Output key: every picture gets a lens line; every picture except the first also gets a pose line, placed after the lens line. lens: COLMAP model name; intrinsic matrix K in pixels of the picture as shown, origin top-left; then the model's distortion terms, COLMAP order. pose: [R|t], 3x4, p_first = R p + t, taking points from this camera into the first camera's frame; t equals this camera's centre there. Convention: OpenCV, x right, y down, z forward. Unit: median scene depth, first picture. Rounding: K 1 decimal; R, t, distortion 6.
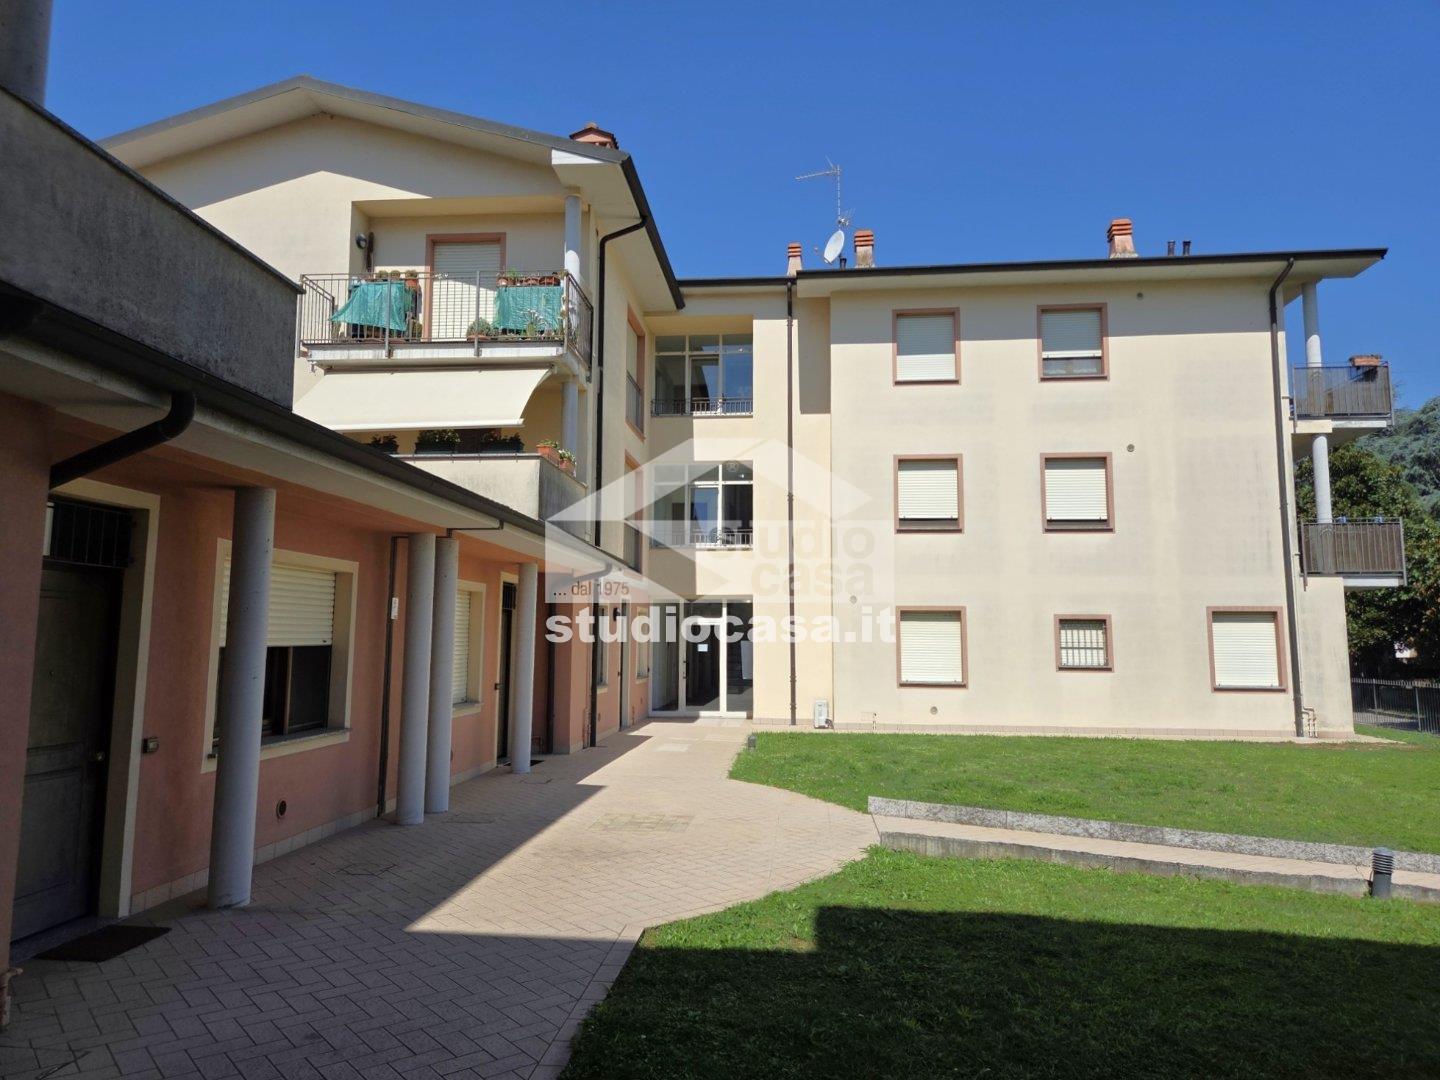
lens RADIAL K [[979.9, 0, 717.3], [0, 979.9, 519.2], [0, 0, 1]] dist [0.004107, -0.000732]
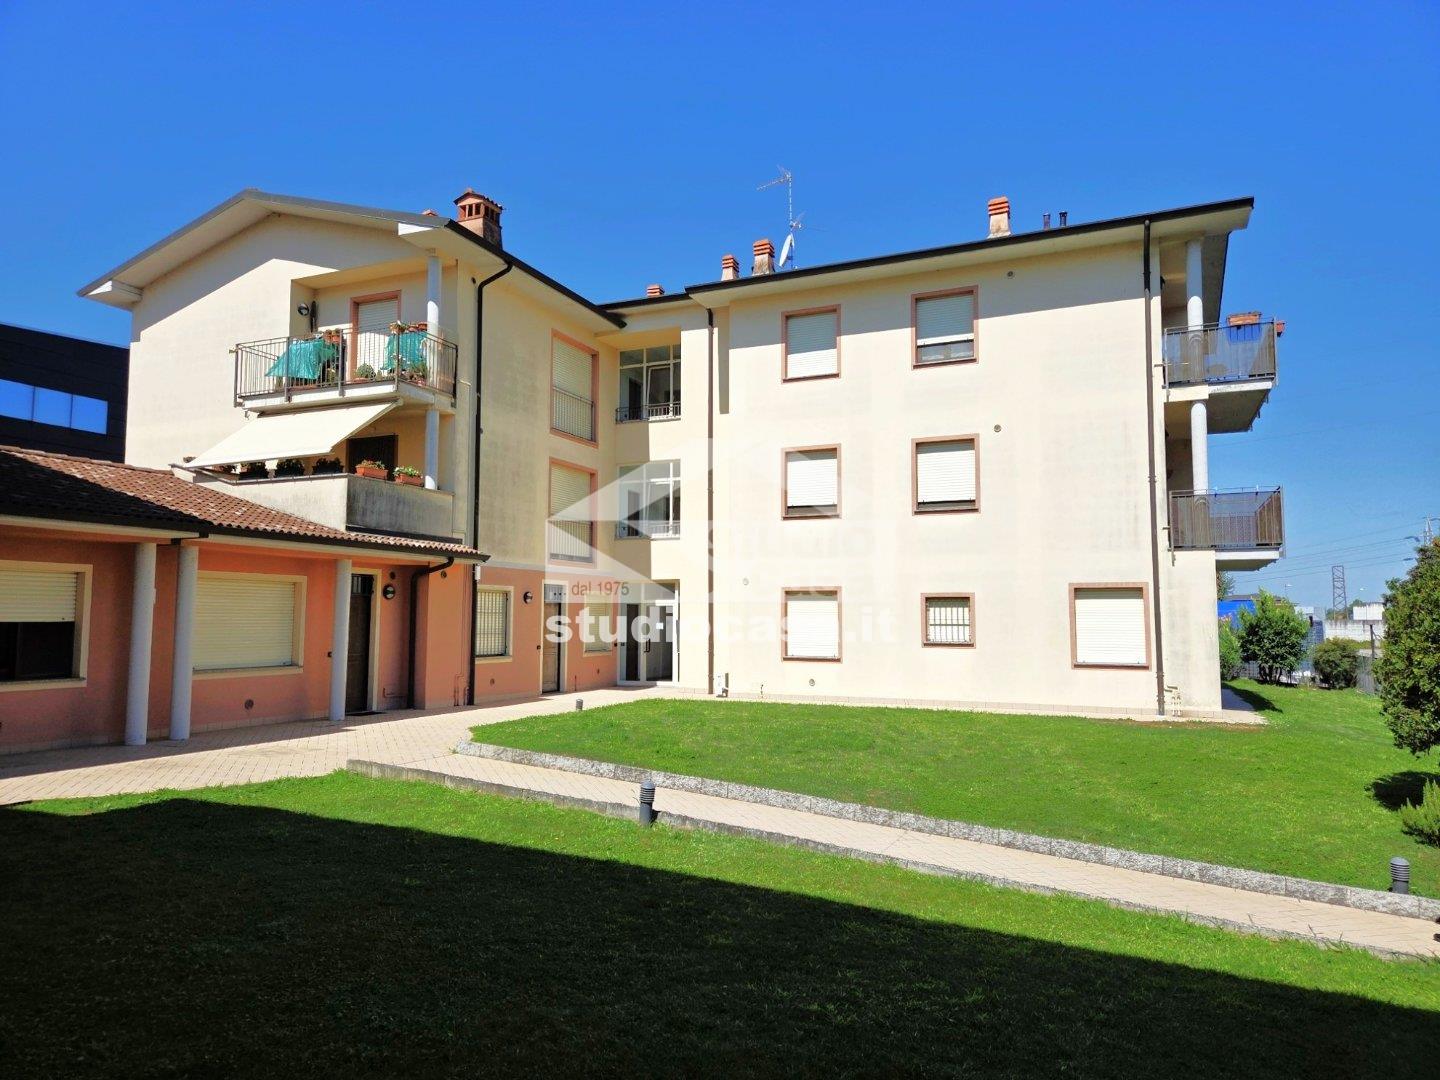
lens RADIAL K [[960.0, 0, 720.0], [0, 960.0, 540.0], [0, 0, 1]] dist [0.010185, 0.000379]
pose [[0.951400, -0.028522, -0.306633, 0.454814], [0.040177, 0.998688, 0.031762, -0.000345], [0.305325, -0.042537, 0.951298, -0.036351]]
